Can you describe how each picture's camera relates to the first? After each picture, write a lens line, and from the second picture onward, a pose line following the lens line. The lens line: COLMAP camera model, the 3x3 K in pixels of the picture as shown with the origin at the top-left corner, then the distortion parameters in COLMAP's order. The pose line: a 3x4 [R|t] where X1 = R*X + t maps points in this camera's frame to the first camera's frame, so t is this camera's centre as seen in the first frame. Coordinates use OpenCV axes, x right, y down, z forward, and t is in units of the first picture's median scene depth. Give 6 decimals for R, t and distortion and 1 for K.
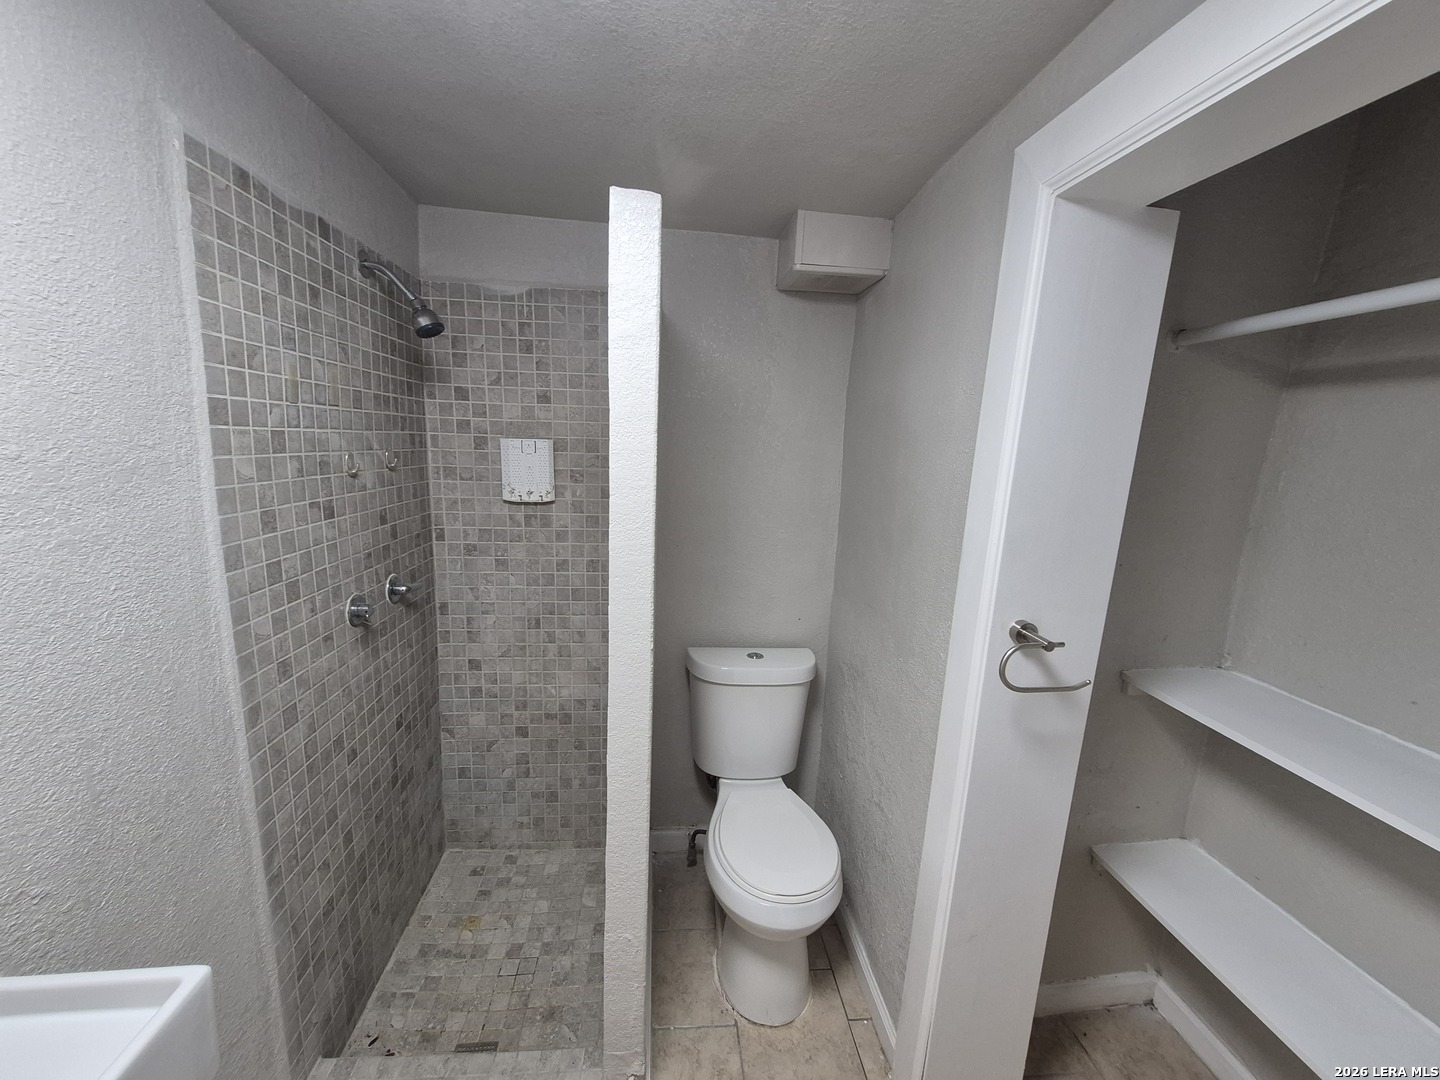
lens RADIAL K [[567.1, 0, 711.1], [0, 567.1, 539.2], [0, 0, 1]] dist [-0.001418, 0.000593]
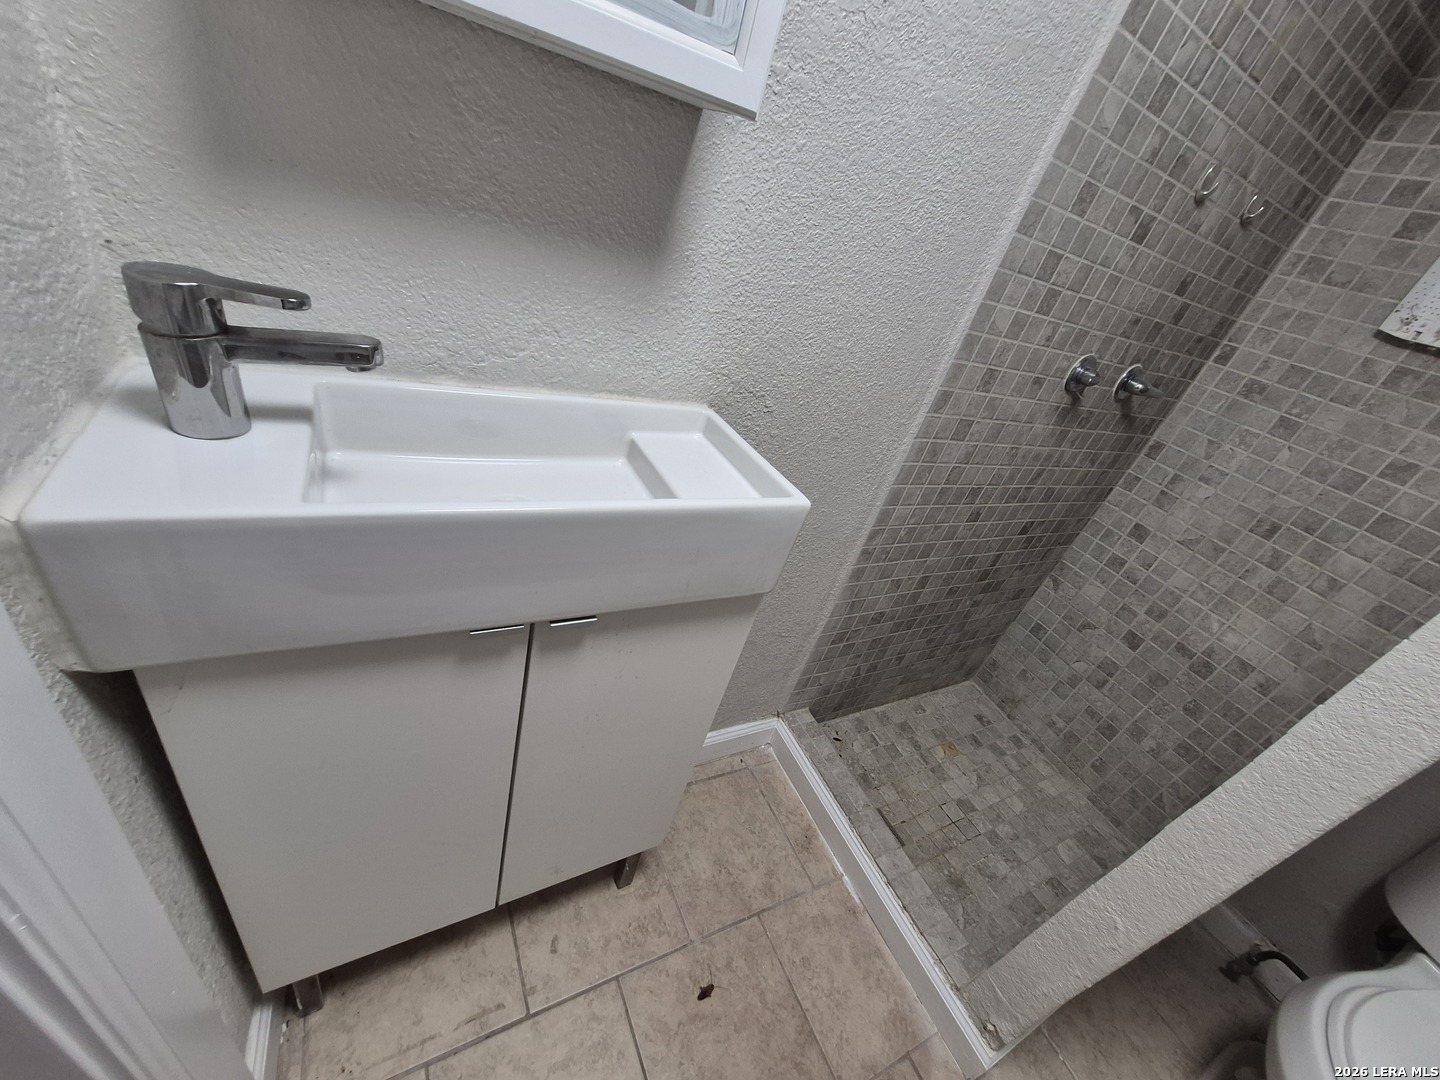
lens RADIAL K [[567.1, 0, 719.7], [0, 567.1, 547.0], [0, 0, 1]] dist [-0.001418, 0.000593]
pose [[0.375501, 0.556209, -0.741371, -0.057308], [-0.410894, 0.816905, 0.404763, 0.198973], [0.830762, 0.152636, 0.535291, 0.135324]]
